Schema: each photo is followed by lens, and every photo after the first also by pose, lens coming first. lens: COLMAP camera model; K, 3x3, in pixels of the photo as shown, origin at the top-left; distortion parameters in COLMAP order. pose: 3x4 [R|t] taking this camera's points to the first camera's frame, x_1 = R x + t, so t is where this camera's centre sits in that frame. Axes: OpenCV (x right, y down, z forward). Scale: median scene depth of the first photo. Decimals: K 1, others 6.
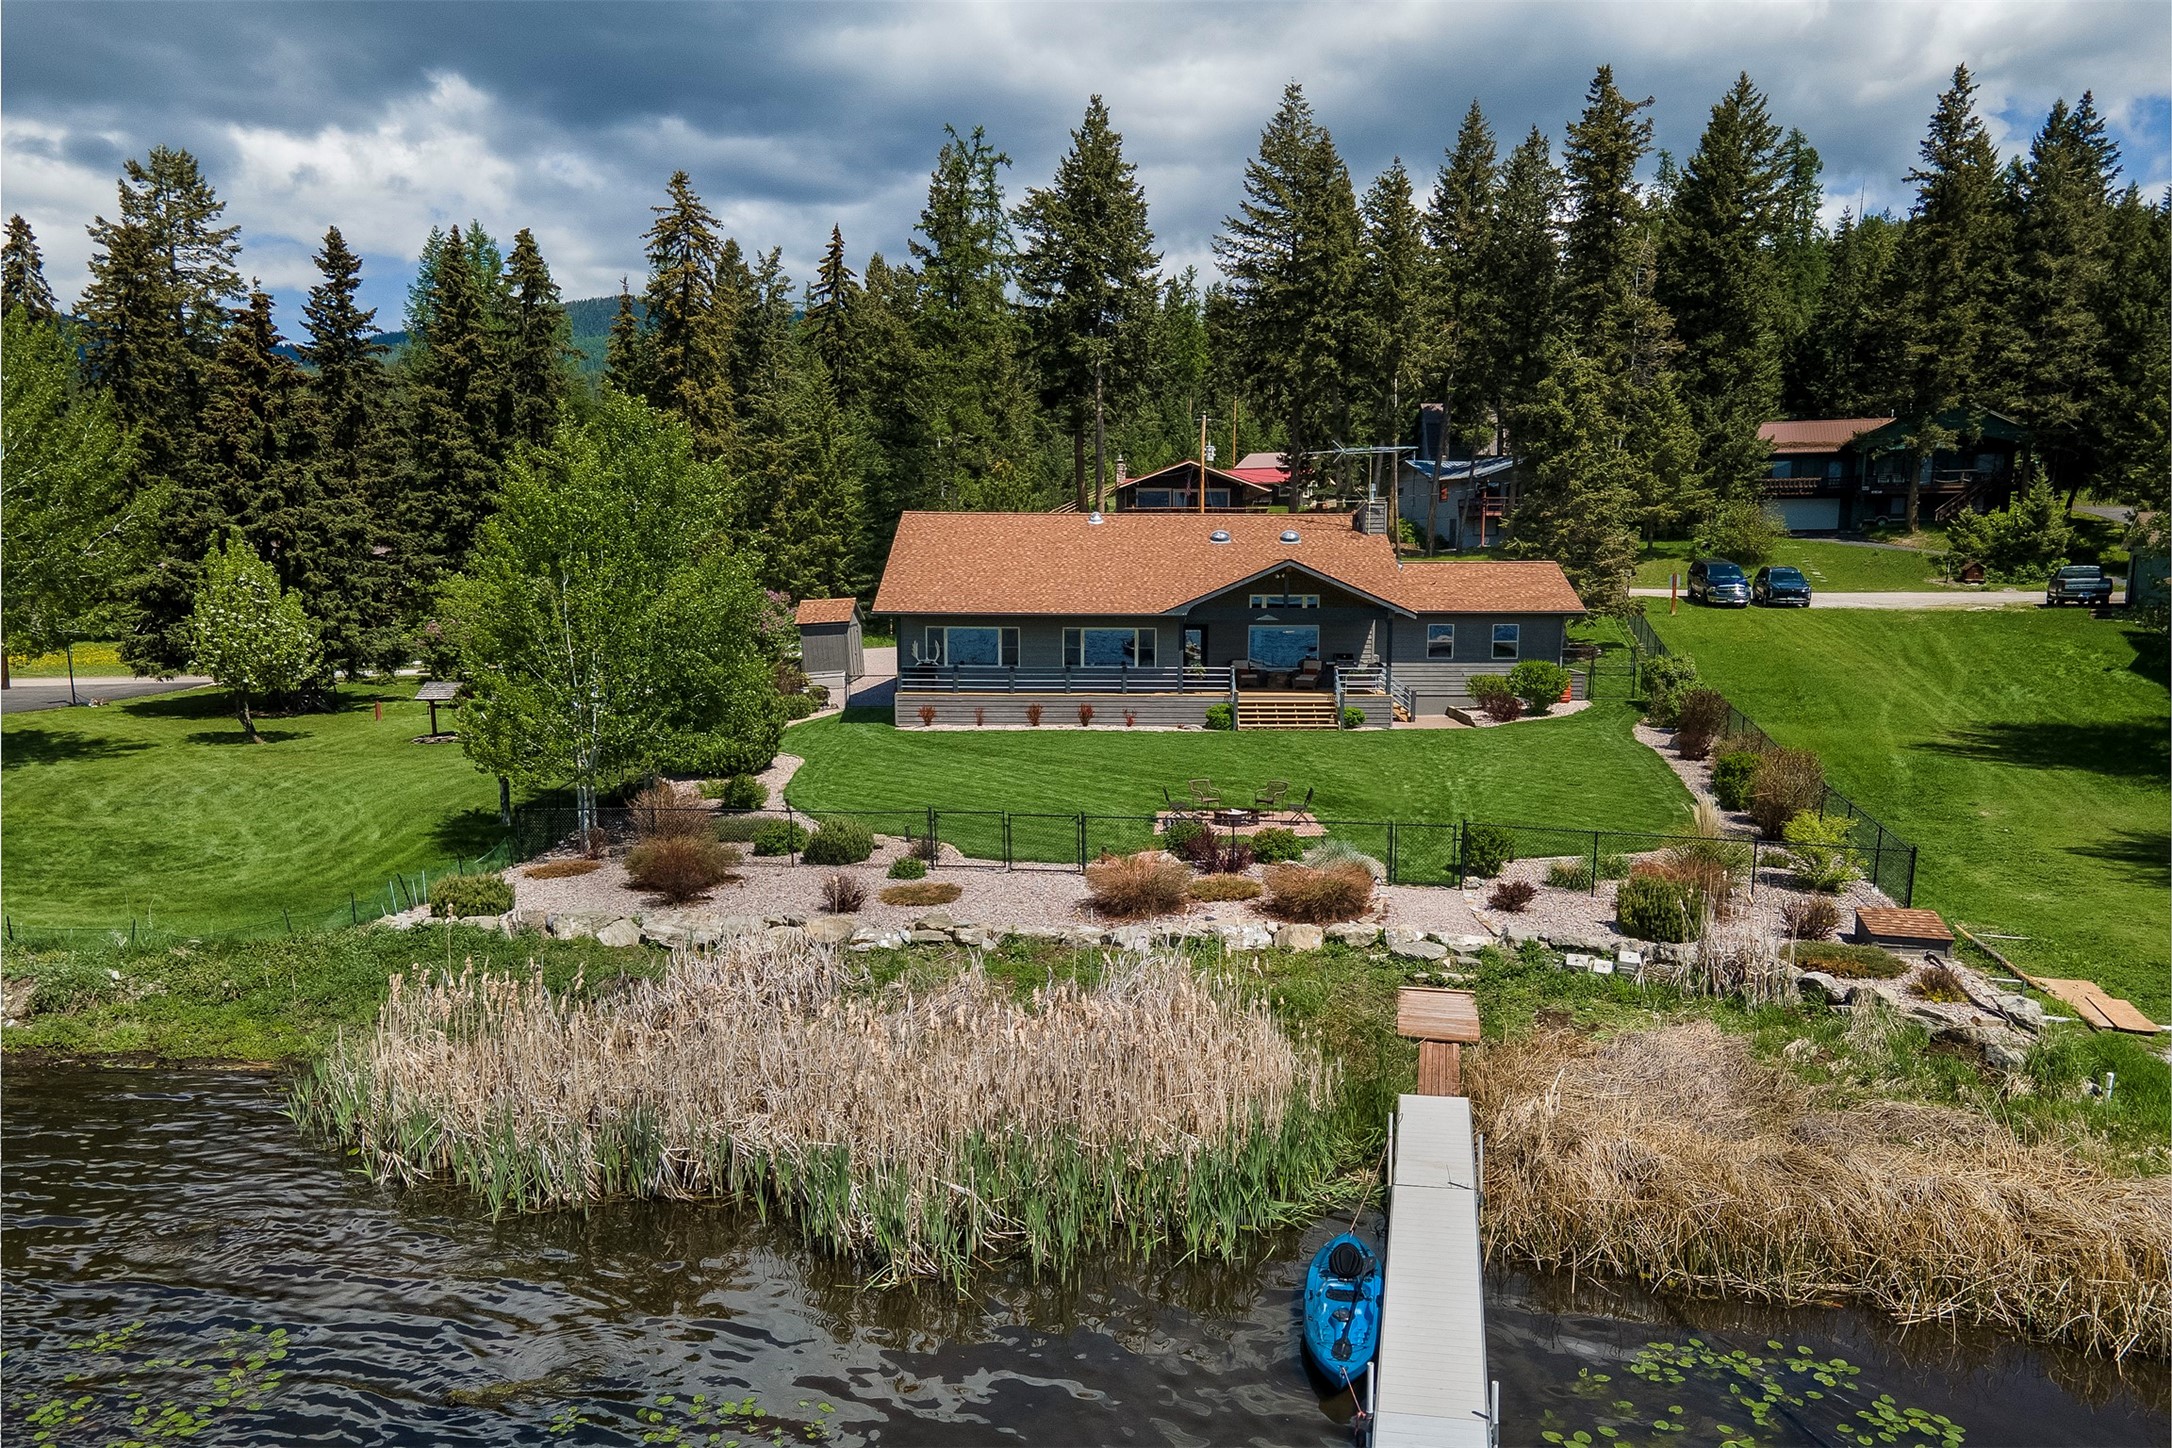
lens RADIAL K [[1609.3, 0, 1073.6], [0, 1609.3, 738.6], [0, 0, 1]] dist [0.034331, 0.005182]
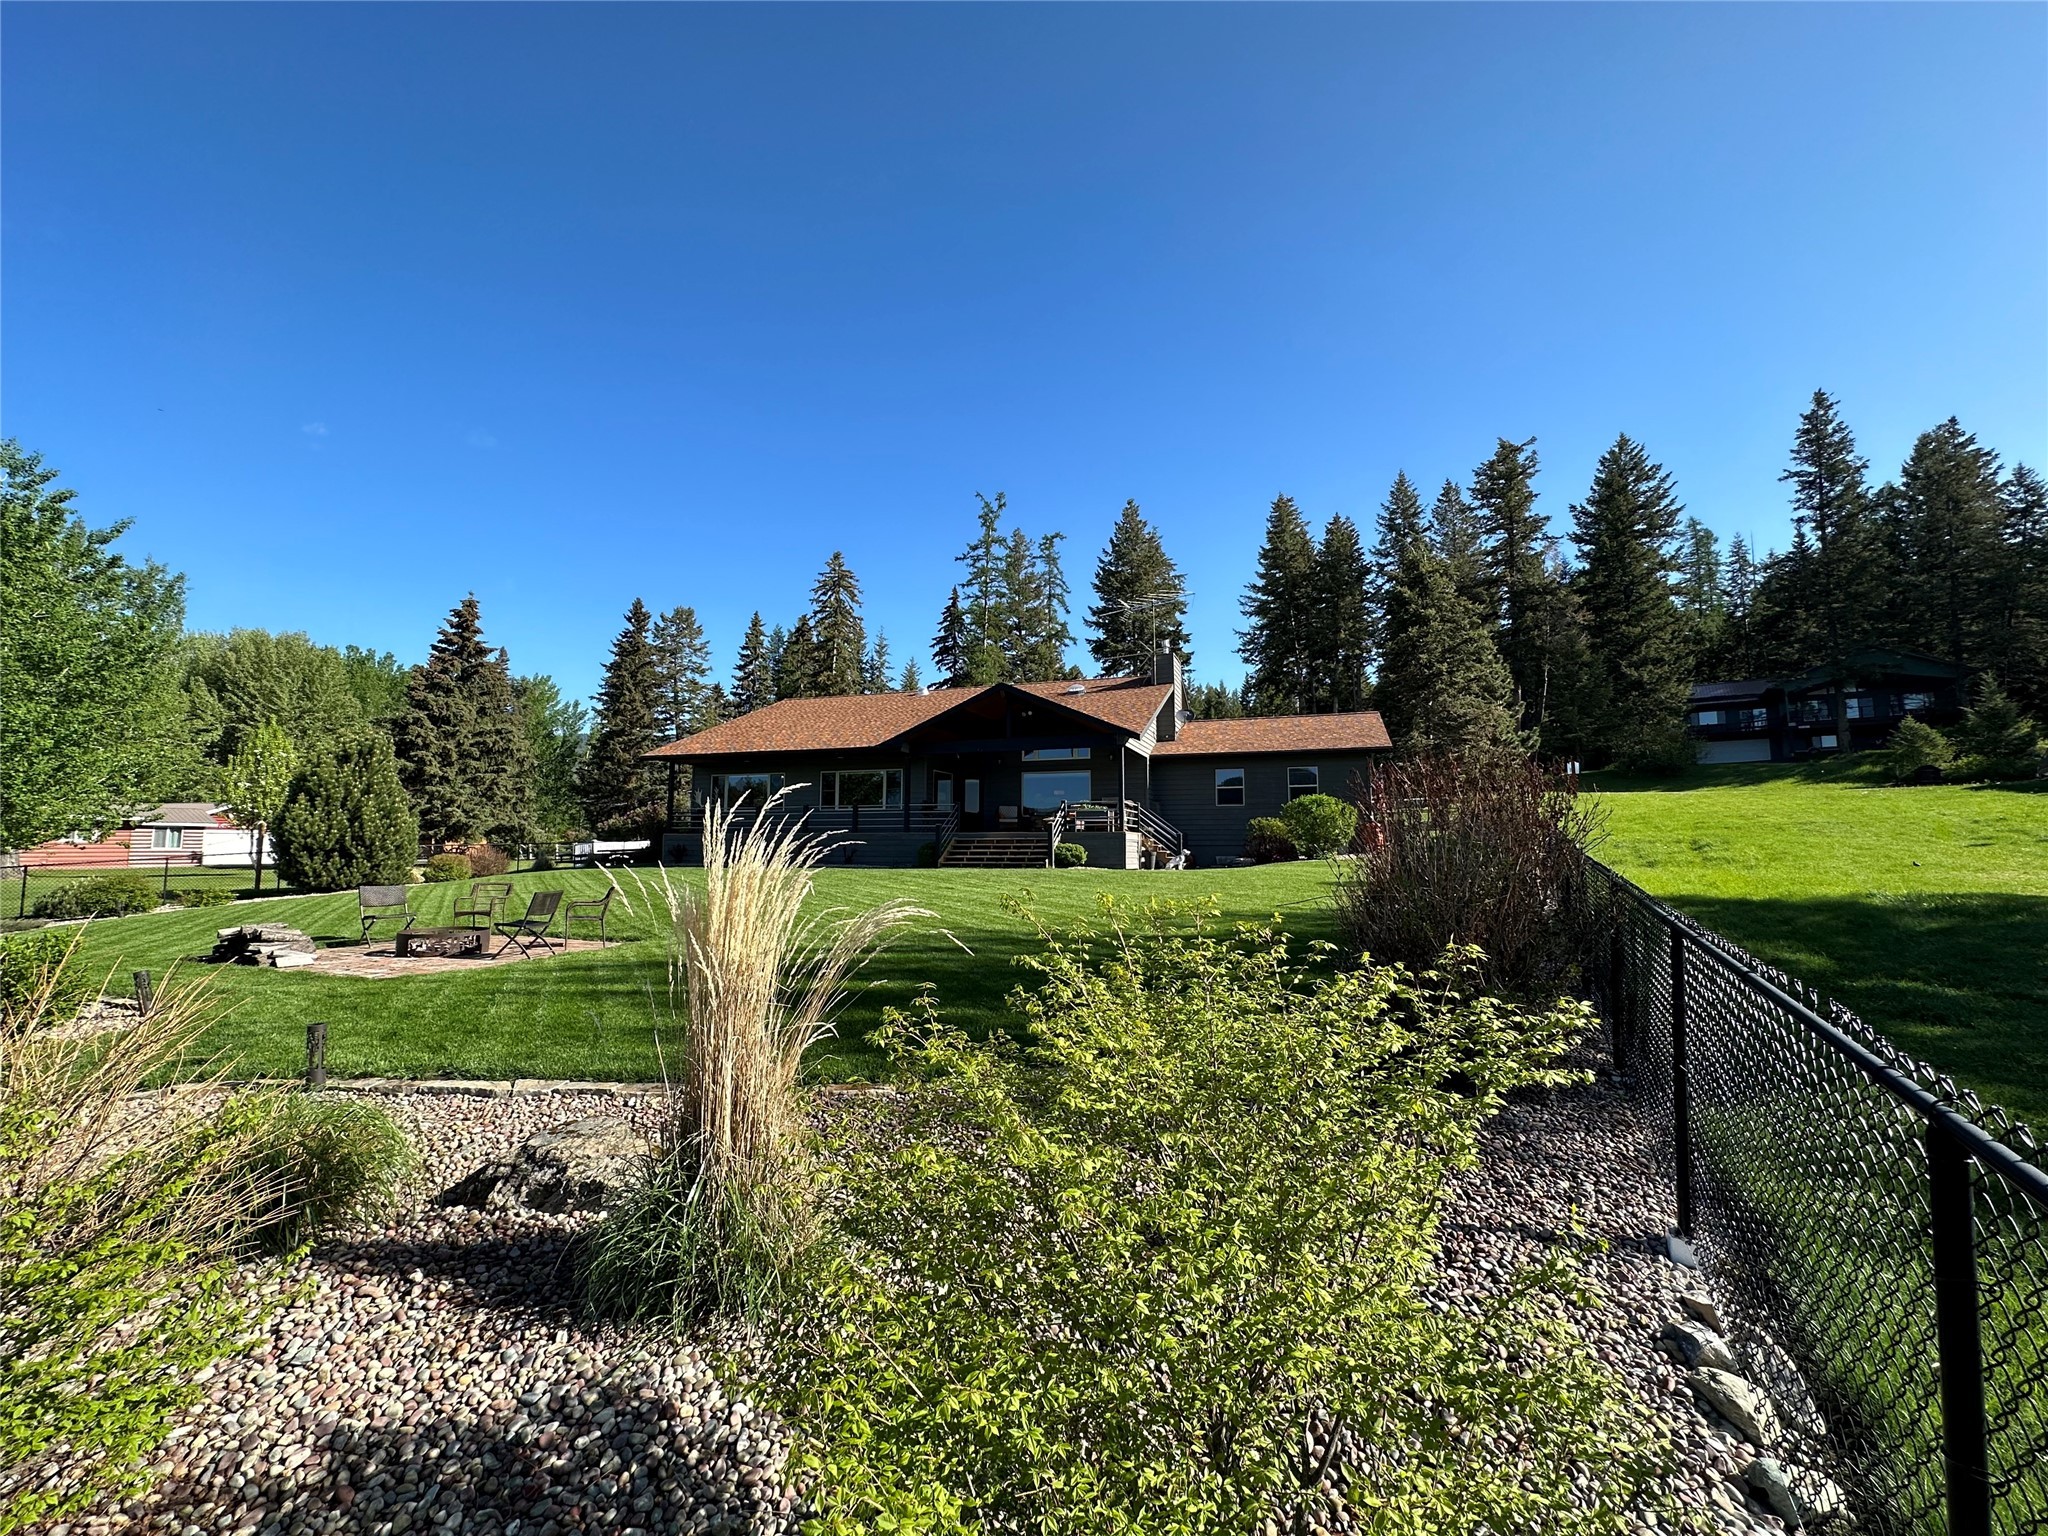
lens RADIAL K [[820.1, 0, 1020.0], [0, 820.1, 758.2], [0, 0, 1]] dist [-0.002374, 0.001947]
pose [[0.949885, -0.035607, -0.310565, 0.146810], [-0.033363, 0.976270, -0.213974, 0.015931], [0.310814, 0.213612, 0.926156, 0.289549]]
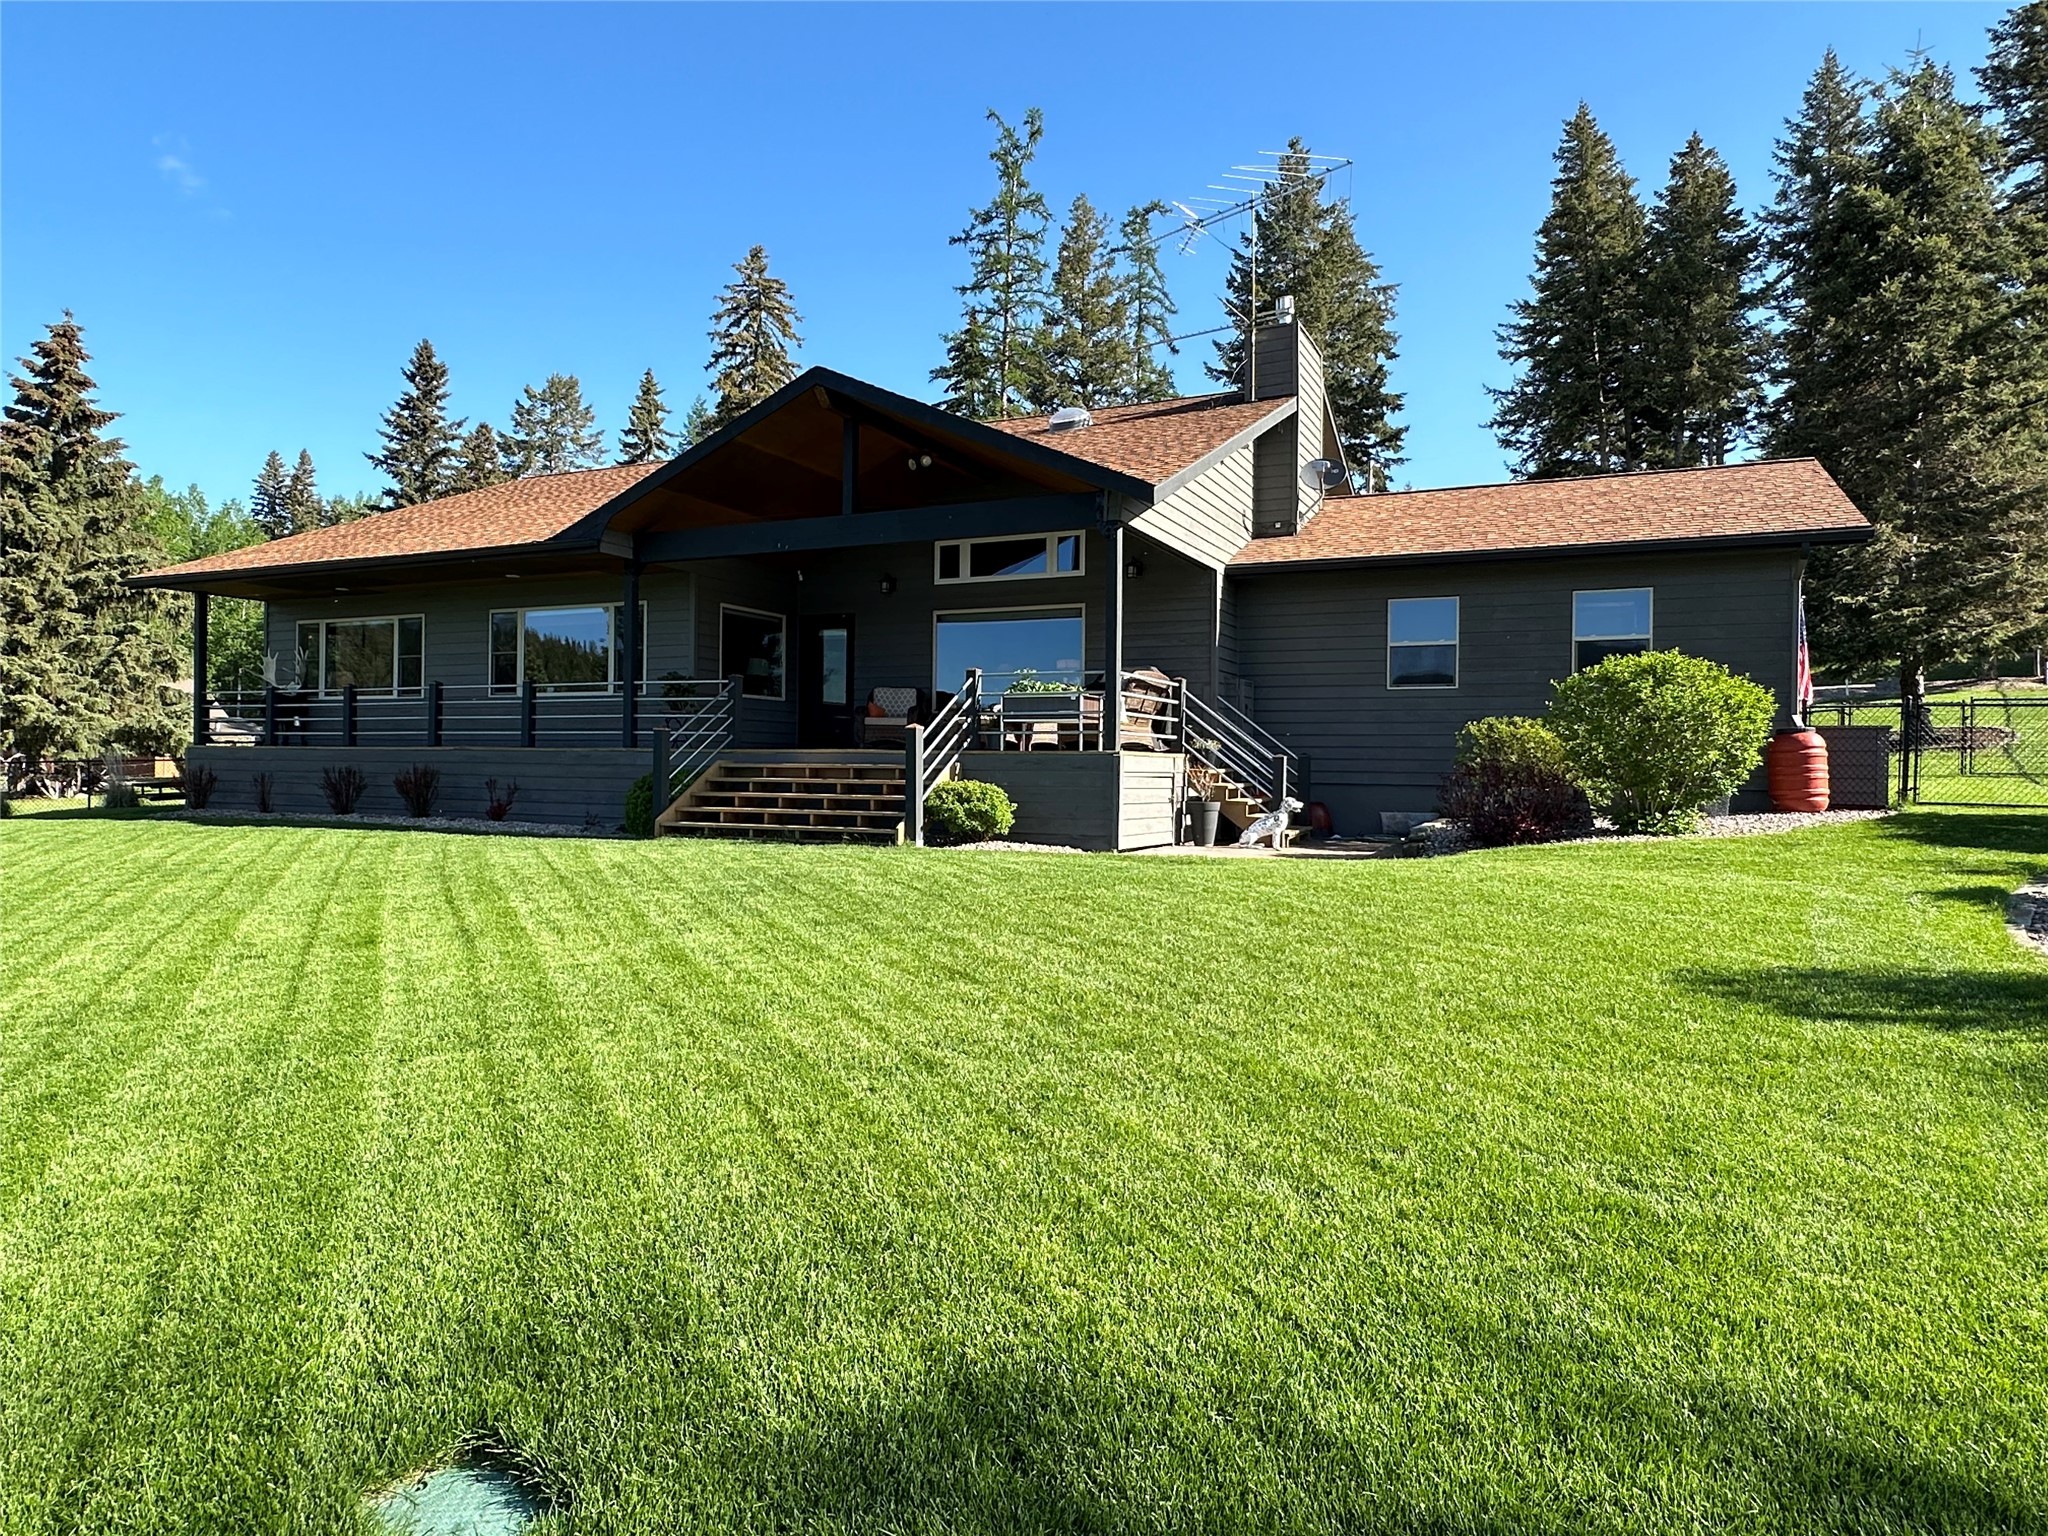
lens RADIAL K [[1236.2, 0, 1020.9], [0, 1236.2, 759.8], [0, 0, 1]] dist [0.003328, 0.001395]
pose [[0.912899, 0.004498, -0.408160, 0.146762], [-0.052877, 0.992817, -0.107325, 0.001531], [0.404746, 0.119559, 0.906580, 0.392019]]
